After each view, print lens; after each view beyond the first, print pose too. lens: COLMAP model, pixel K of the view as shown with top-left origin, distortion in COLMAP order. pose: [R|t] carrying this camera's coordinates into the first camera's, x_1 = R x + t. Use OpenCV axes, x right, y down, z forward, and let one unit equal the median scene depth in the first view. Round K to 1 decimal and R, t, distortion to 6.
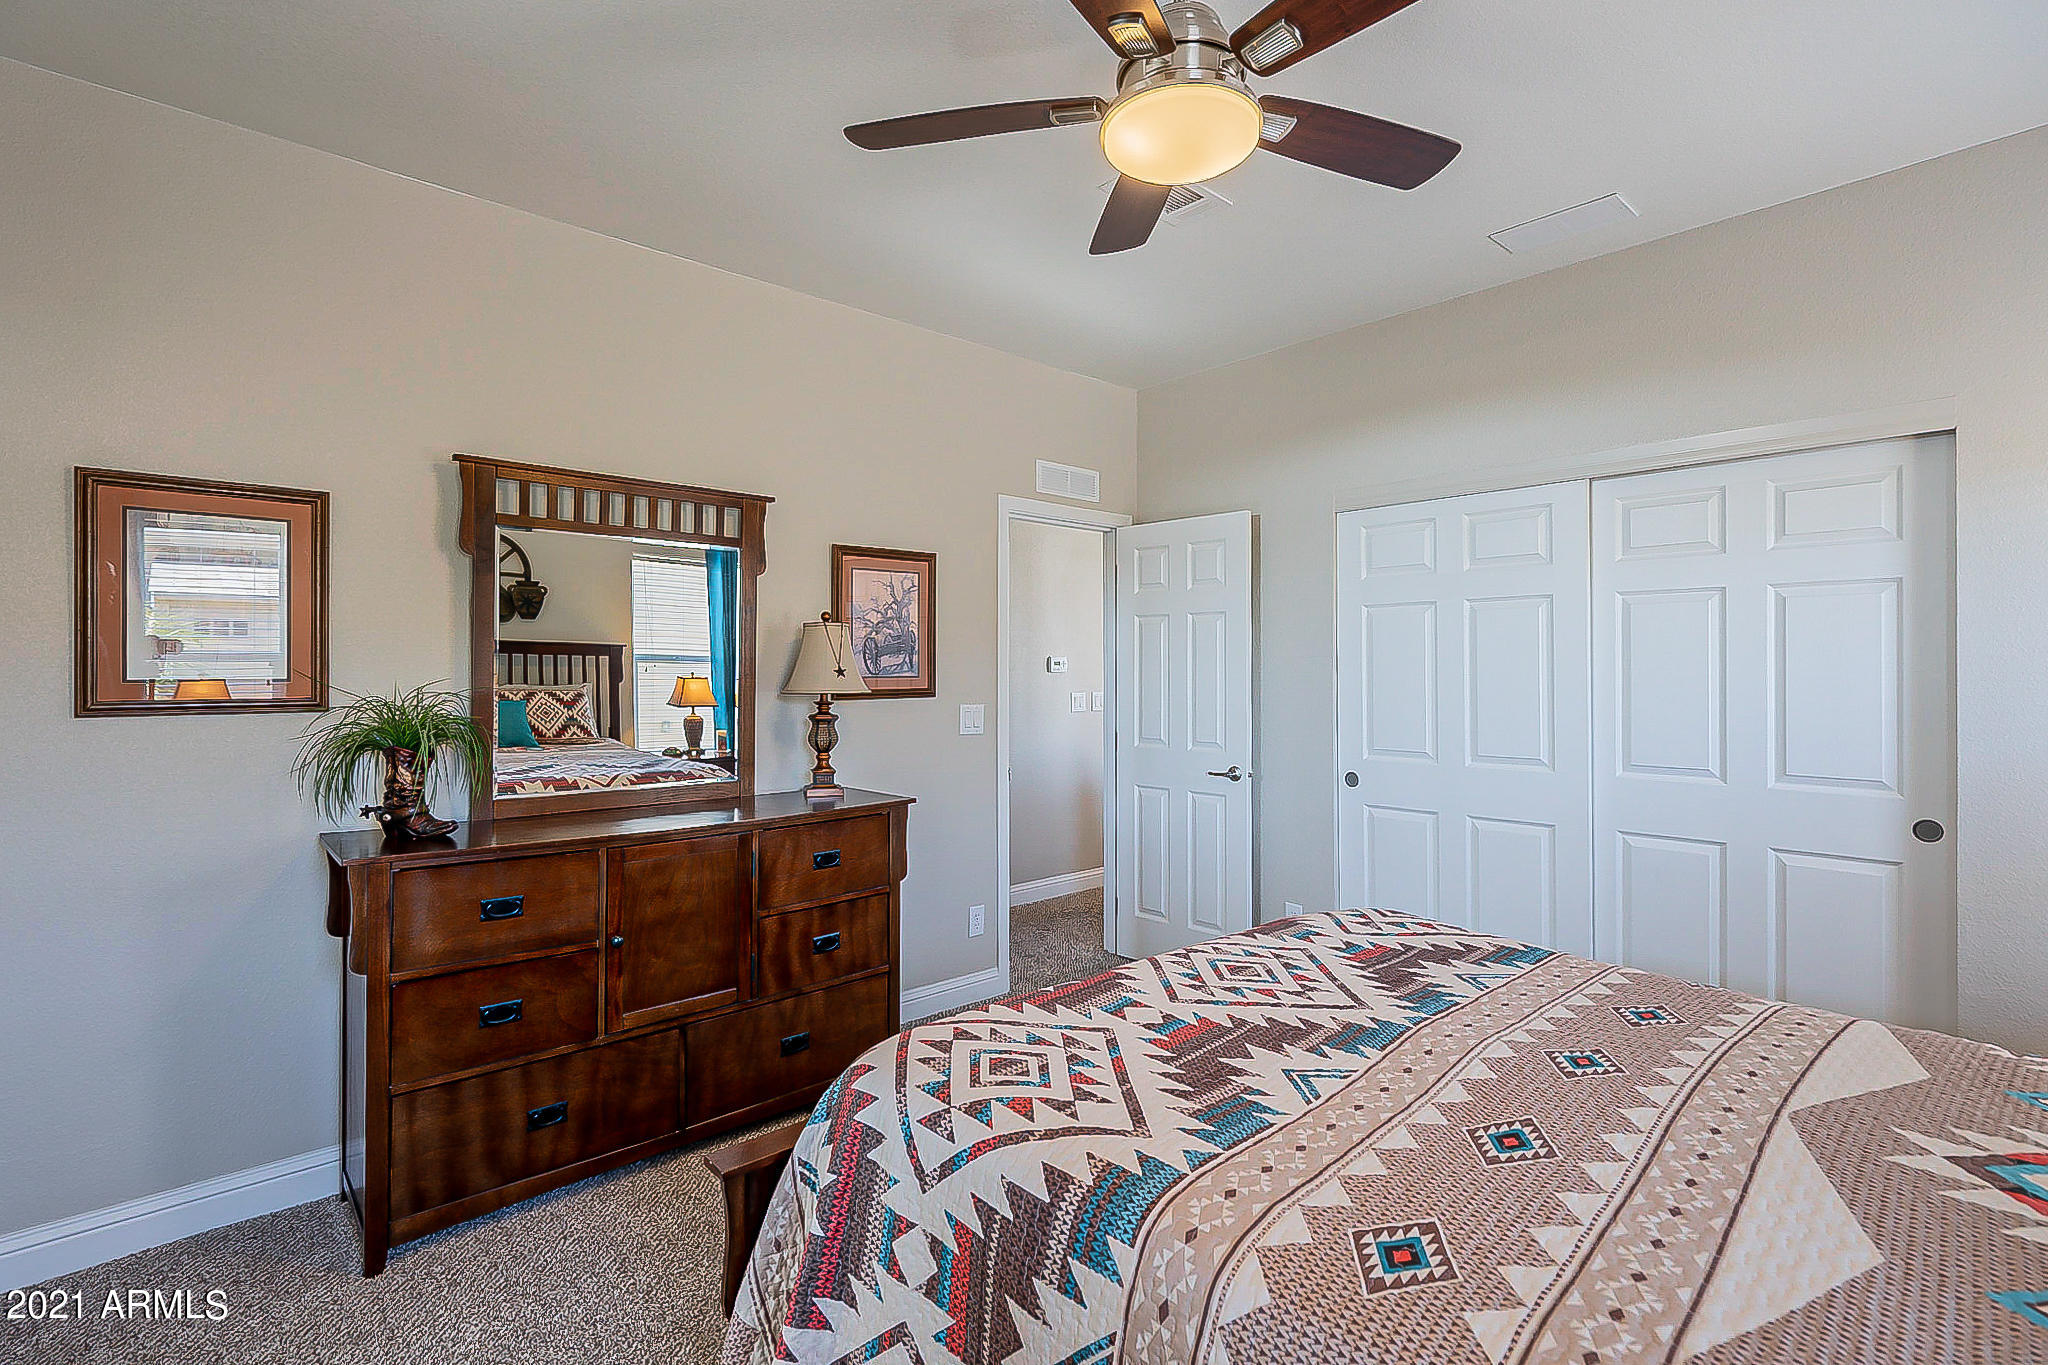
lens RADIAL K [[935.9, 0, 1021.8], [0, 935.9, 698.8], [0, 0, 1]] dist [-0.014664, -0.000075]
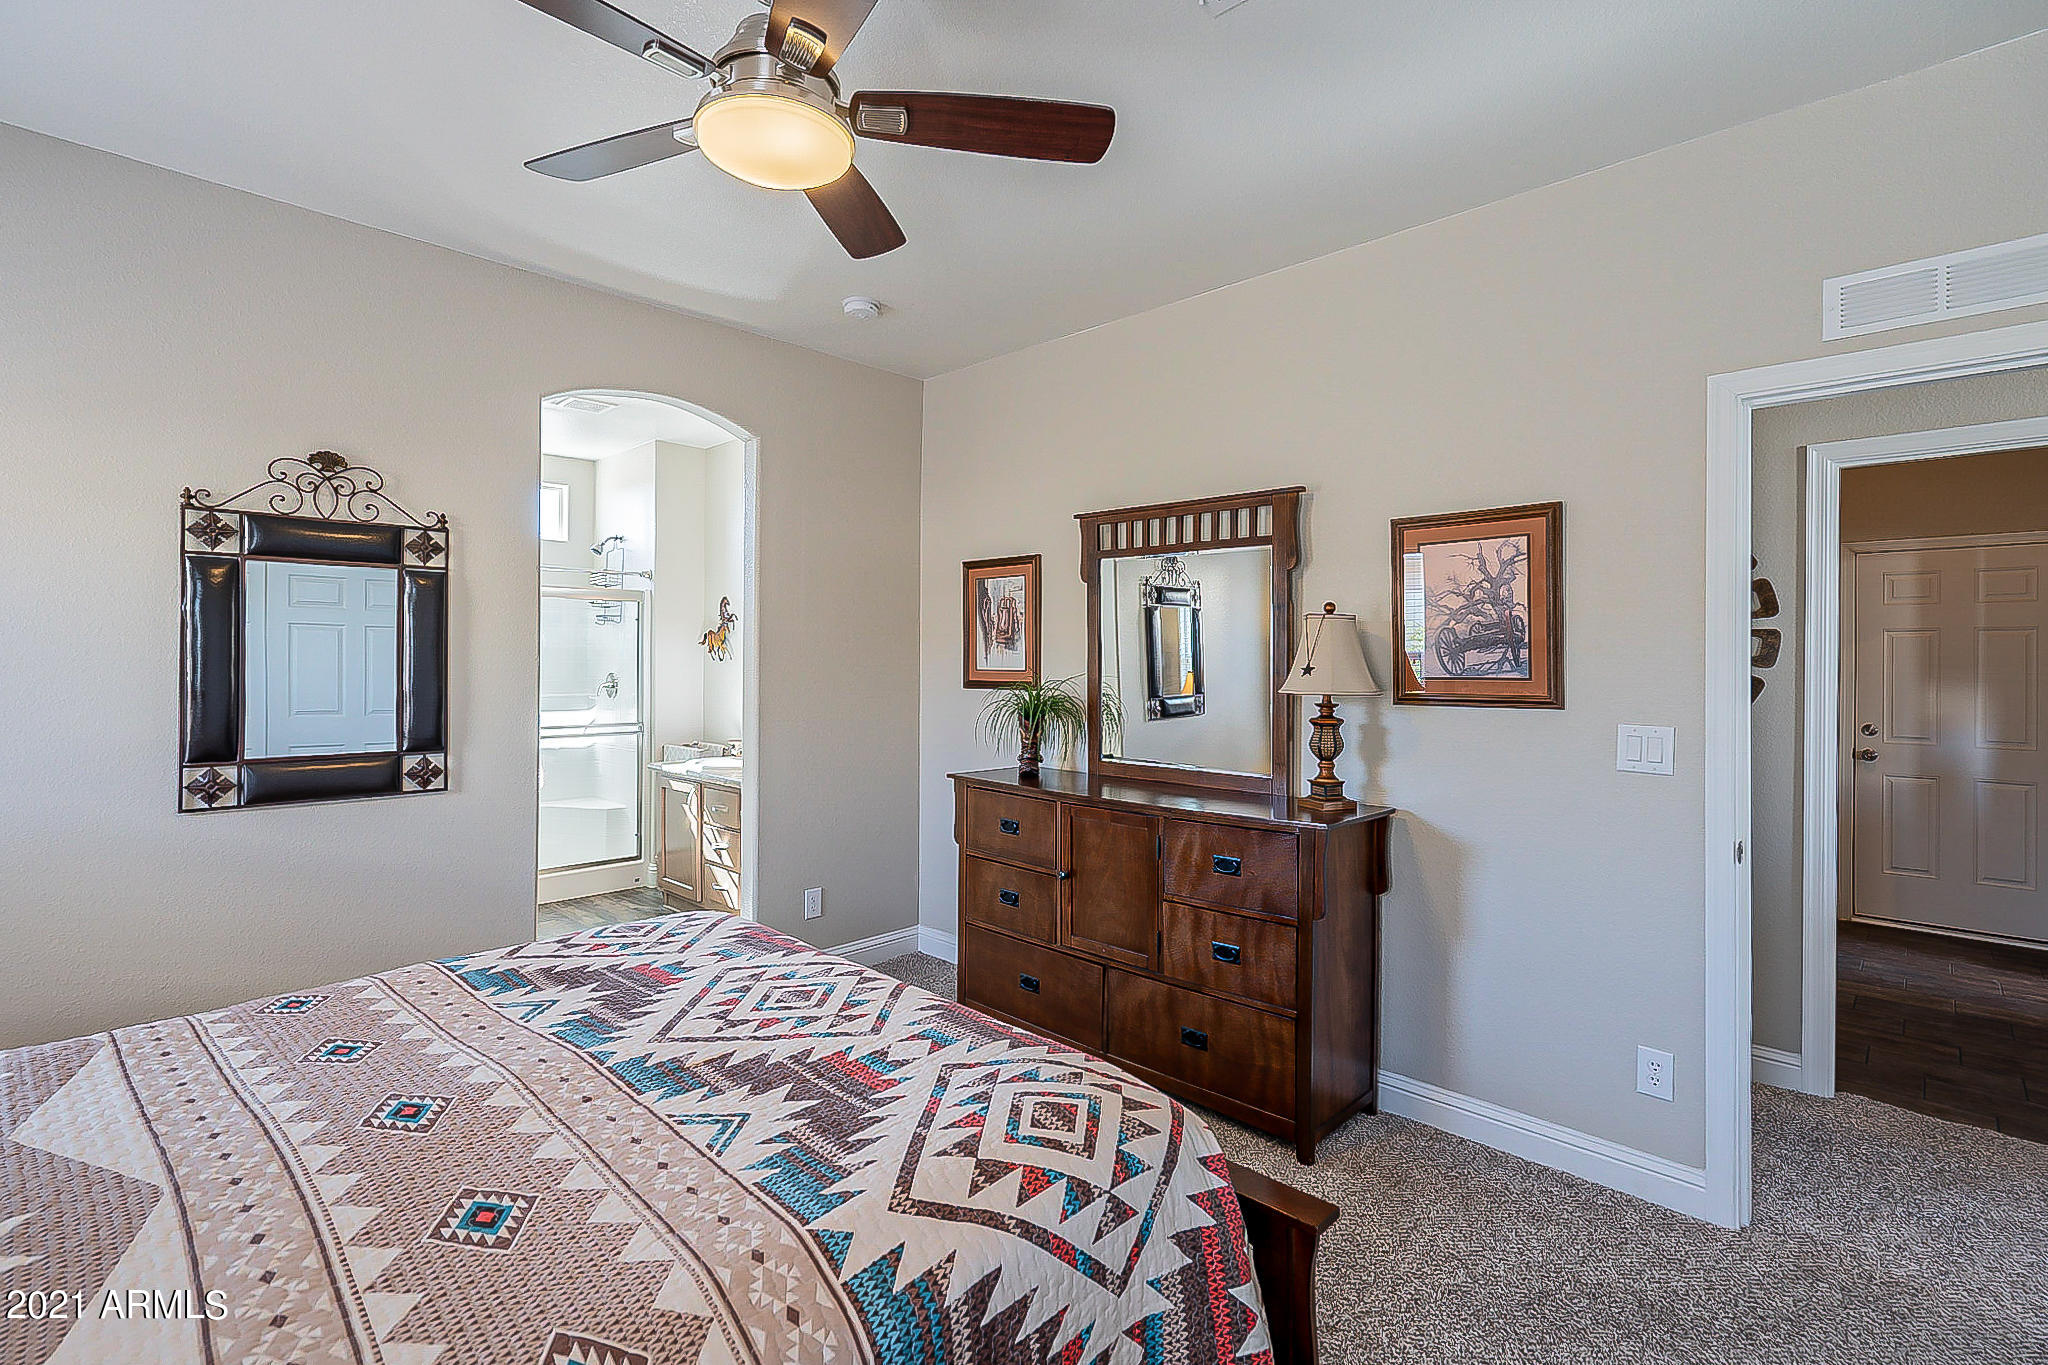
lens RADIAL K [[944.8, 0, 1024.9], [0, 944.8, 652.5], [0, 0, 1]] dist [-0.000467, -0.000422]
pose [[0.079391, -0.005859, -0.996826, 0.695190], [-0.039323, 0.999186, -0.009005, -0.027049], [0.996068, 0.039913, 0.079095, 0.671294]]
